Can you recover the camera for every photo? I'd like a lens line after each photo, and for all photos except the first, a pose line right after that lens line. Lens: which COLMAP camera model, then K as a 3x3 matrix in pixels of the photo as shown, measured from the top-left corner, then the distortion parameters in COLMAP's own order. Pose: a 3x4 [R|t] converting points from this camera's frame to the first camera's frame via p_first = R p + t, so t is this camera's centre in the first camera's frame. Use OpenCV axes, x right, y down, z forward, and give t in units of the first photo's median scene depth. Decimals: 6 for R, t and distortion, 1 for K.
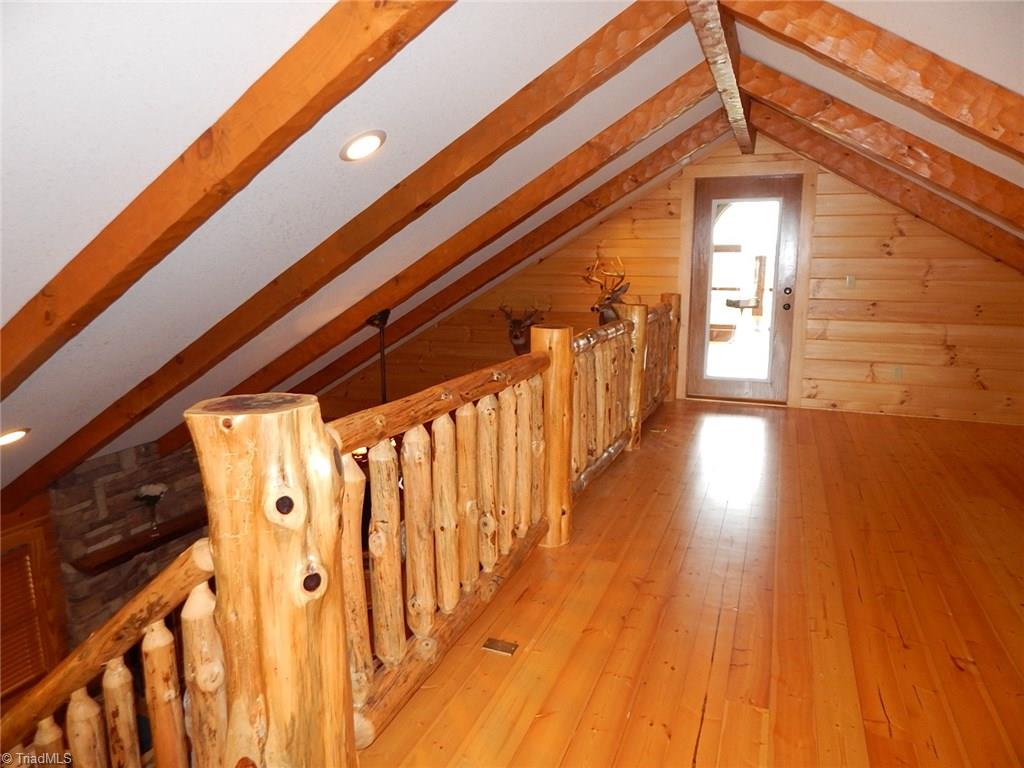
lens RADIAL K [[678.0, 0, 513.8], [0, 678.0, 383.1], [0, 0, 1]] dist [0.000291, -0.000515]
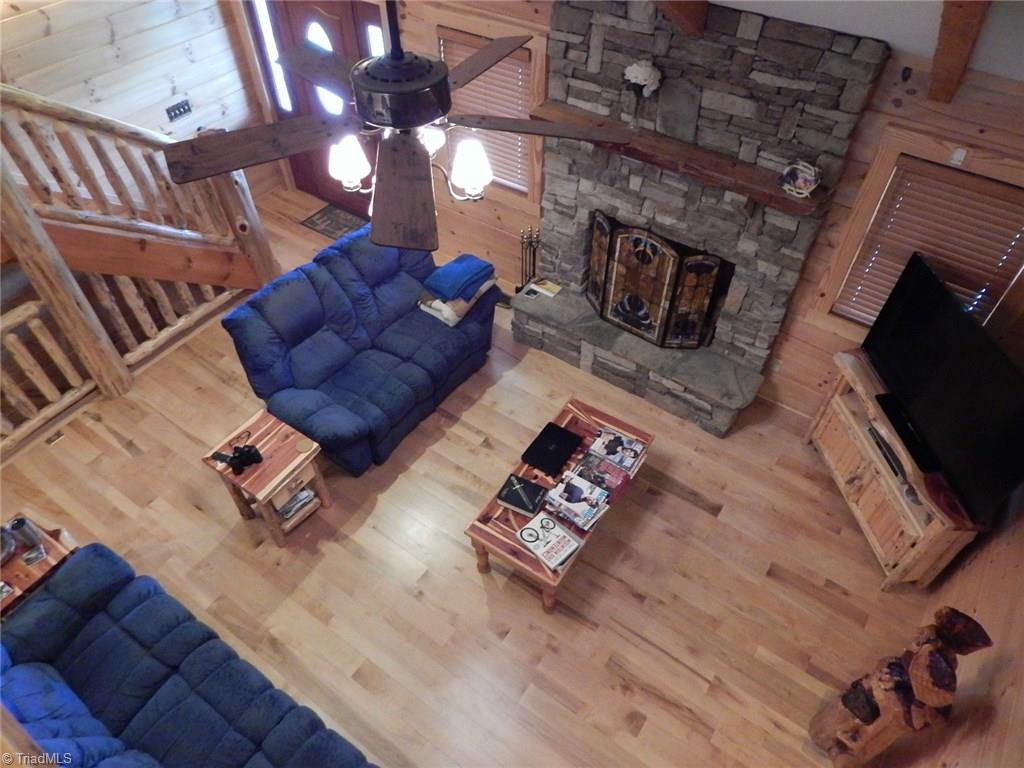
lens RADIAL K [[692.9, 0, 507.7], [0, 692.9, 382.0], [0, 0, 1]] dist [0.024817, -0.022216]
pose [[-0.234114, 0.719565, -0.653771, 0.168544], [-0.163923, 0.633616, 0.756082, -0.150787], [0.958290, 0.284178, -0.030385, 1.022709]]
